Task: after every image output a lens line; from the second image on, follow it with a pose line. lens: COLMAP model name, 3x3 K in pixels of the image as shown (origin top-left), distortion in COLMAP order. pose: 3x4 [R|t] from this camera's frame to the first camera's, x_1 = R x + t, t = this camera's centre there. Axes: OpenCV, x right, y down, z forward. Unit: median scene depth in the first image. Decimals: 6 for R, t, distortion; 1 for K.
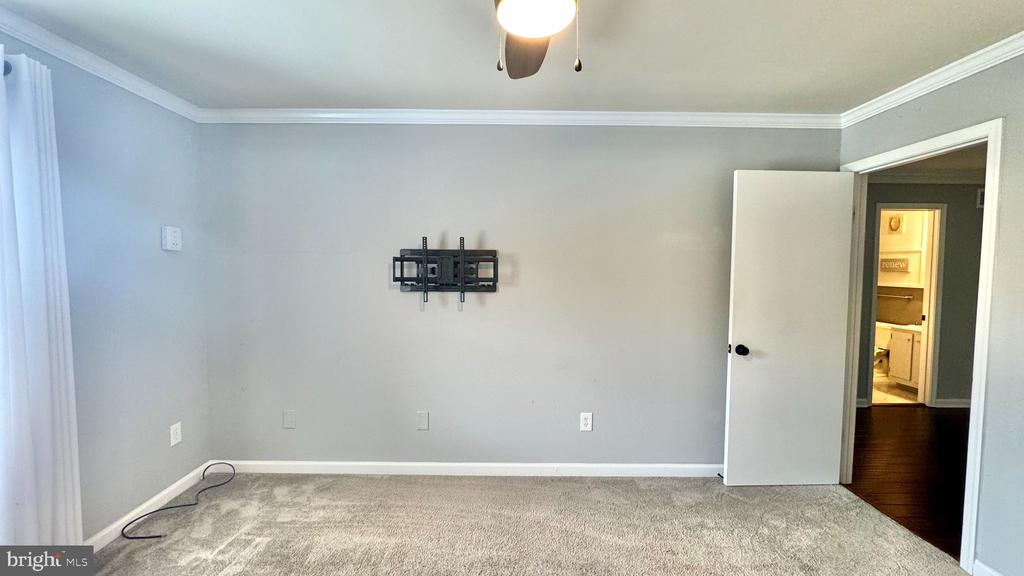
lens RADIAL K [[411.0, 0, 510.0], [0, 411.0, 287.3], [0, 0, 1]] dist [-0.002187, 0.000408]
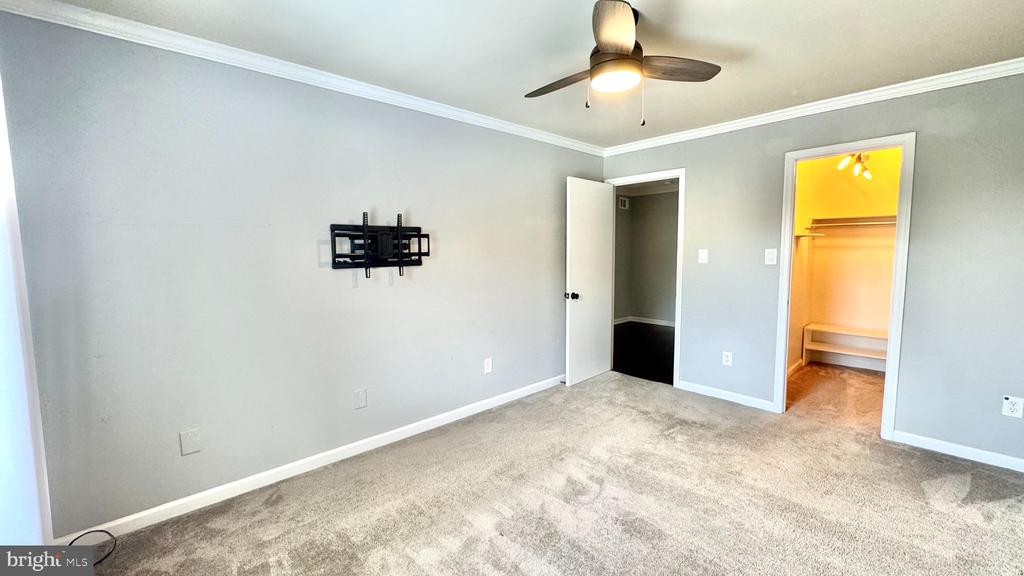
lens RADIAL K [[411.0, 0, 513.3], [0, 411.0, 287.2], [0, 0, 1]] dist [-0.002187, 0.000408]
pose [[0.736177, -0.078495, 0.672222, -0.620063], [0.047361, 0.996791, 0.064528, 0.010371], [-0.675130, -0.015667, 0.737532, 0.024855]]
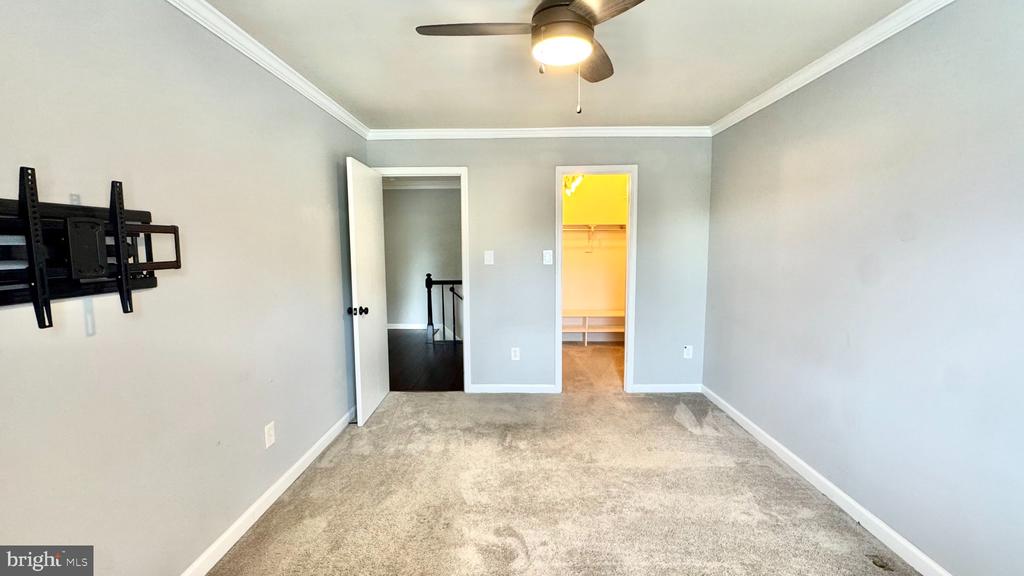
lens RADIAL K [[411.0, 0, 511.3], [0, 411.0, 285.1], [0, 0, 1]] dist [-0.002187, 0.000408]
pose [[0.023257, -0.108640, 0.993809, -0.605778], [0.052423, 0.992843, 0.107308, -0.027244], [-0.998354, 0.049603, 0.028786, 0.517846]]
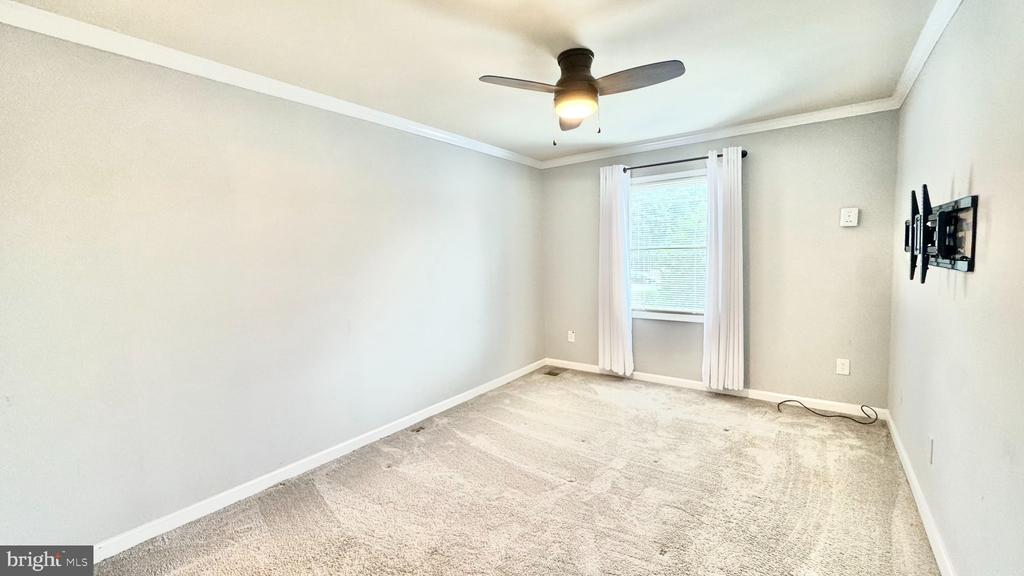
lens RADIAL K [[411.0, 0, 513.5], [0, 411.0, 284.9], [0, 0, 1]] dist [-0.002187, 0.000408]
pose [[-0.597528, 0.067123, -0.799034, 0.807409], [-0.018560, 0.995065, 0.097470, -0.012118], [0.801633, 0.073071, -0.593333, 0.867733]]
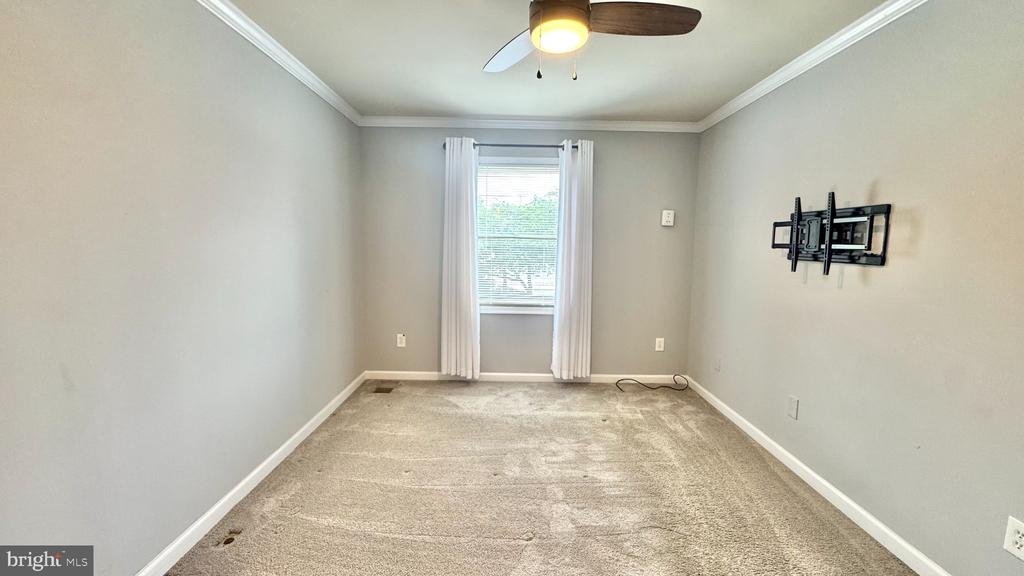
lens RADIAL K [[411.0, 0, 512.1], [0, 411.0, 284.6], [0, 0, 1]] dist [-0.002187, 0.000408]
pose [[0.003114, 0.095045, -0.995468, 0.678652], [-0.065731, 0.993340, 0.094636, 0.019359], [0.997833, 0.065138, 0.009341, 0.389631]]
